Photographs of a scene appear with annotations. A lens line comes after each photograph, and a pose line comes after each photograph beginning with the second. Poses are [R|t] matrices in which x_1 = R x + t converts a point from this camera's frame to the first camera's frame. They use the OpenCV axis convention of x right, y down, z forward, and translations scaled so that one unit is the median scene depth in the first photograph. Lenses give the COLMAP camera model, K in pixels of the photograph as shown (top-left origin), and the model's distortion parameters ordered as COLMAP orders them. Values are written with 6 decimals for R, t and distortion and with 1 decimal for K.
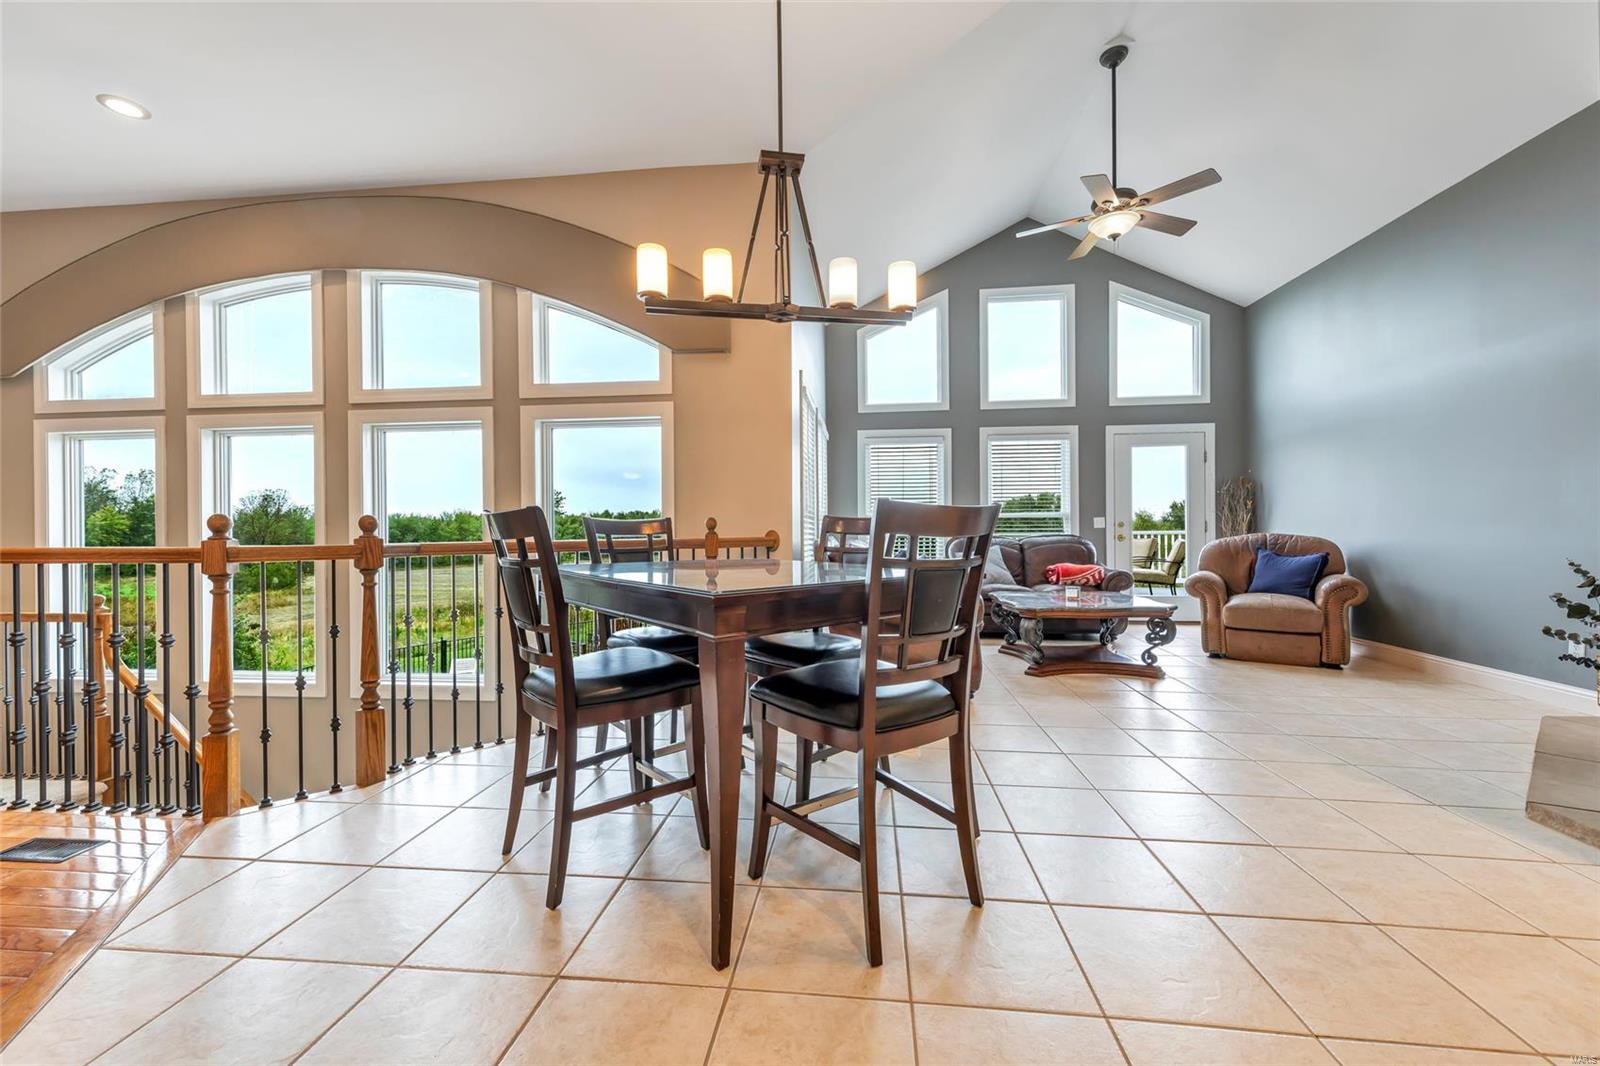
lens RADIAL K [[632.3, 0, 799.1], [0, 632.3, 529.4], [0, 0, 1]] dist [0.015914, -0.000009]
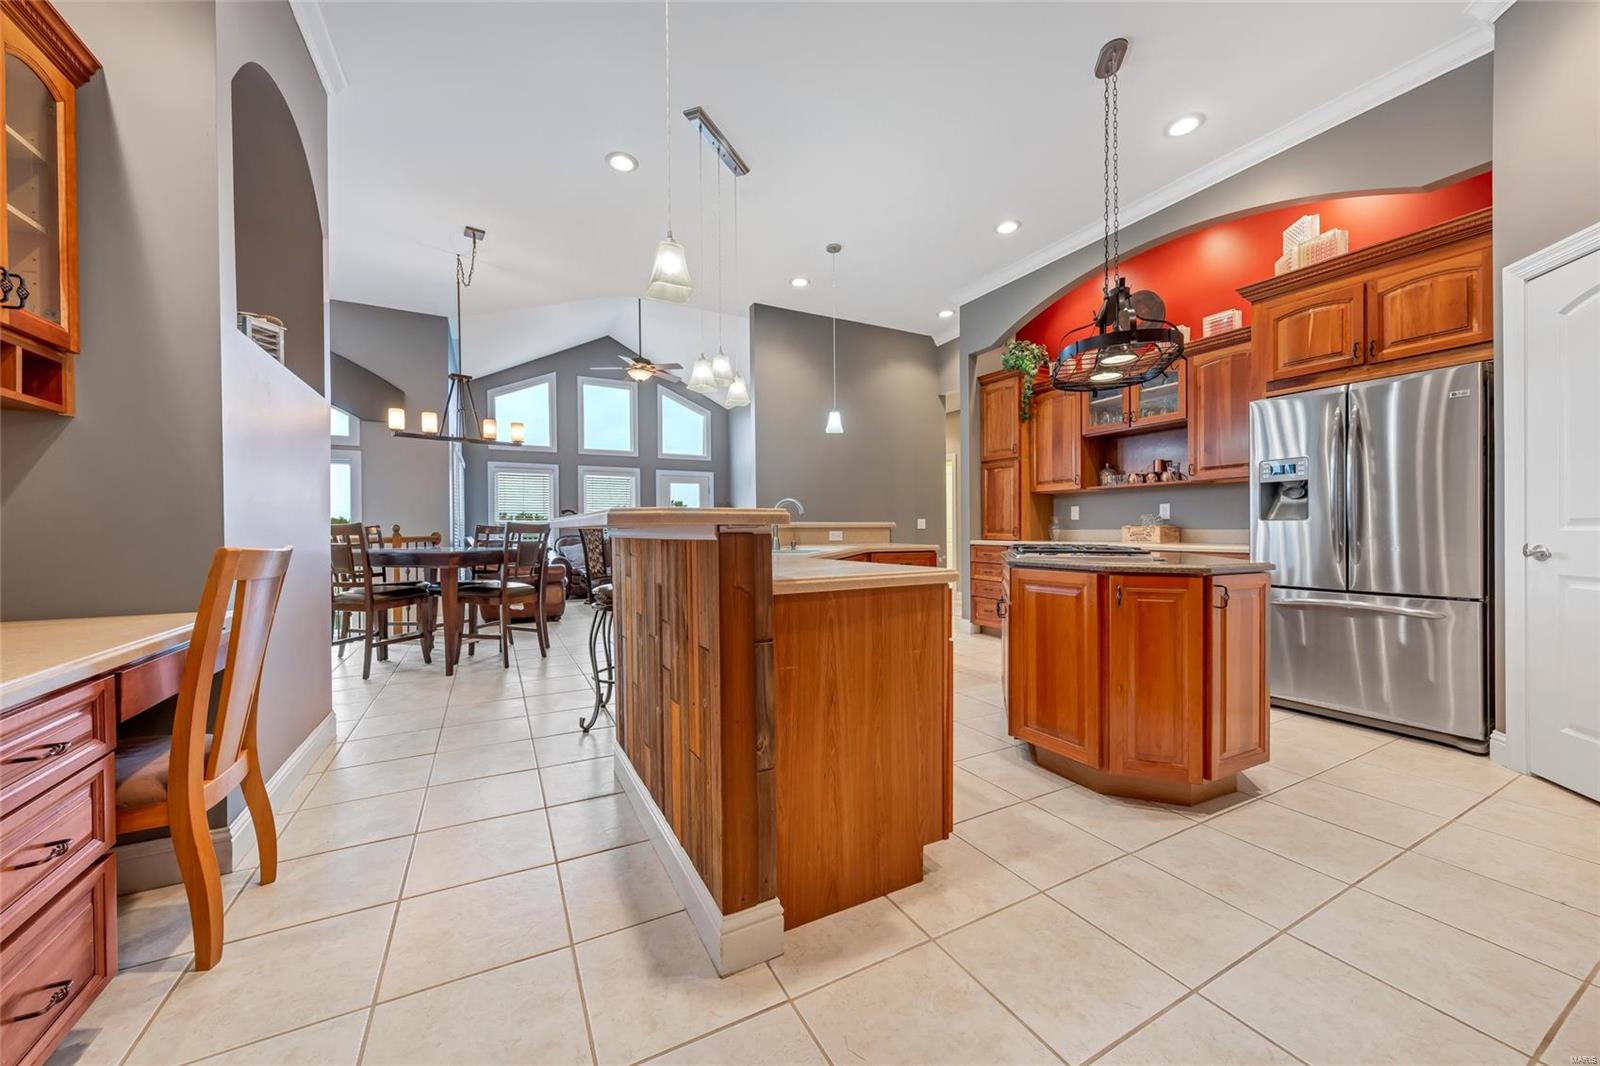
lens RADIAL K [[573.2, 0, 792.7], [0, 573.2, 533.6], [0, 0, 1]] dist [0.012570, -0.000034]
pose [[0.828100, 0.000358, 0.560580, -0.074858], [-0.002497, 0.999992, 0.003050, -0.001062], [-0.560574, -0.003926, 0.828095, -0.532569]]
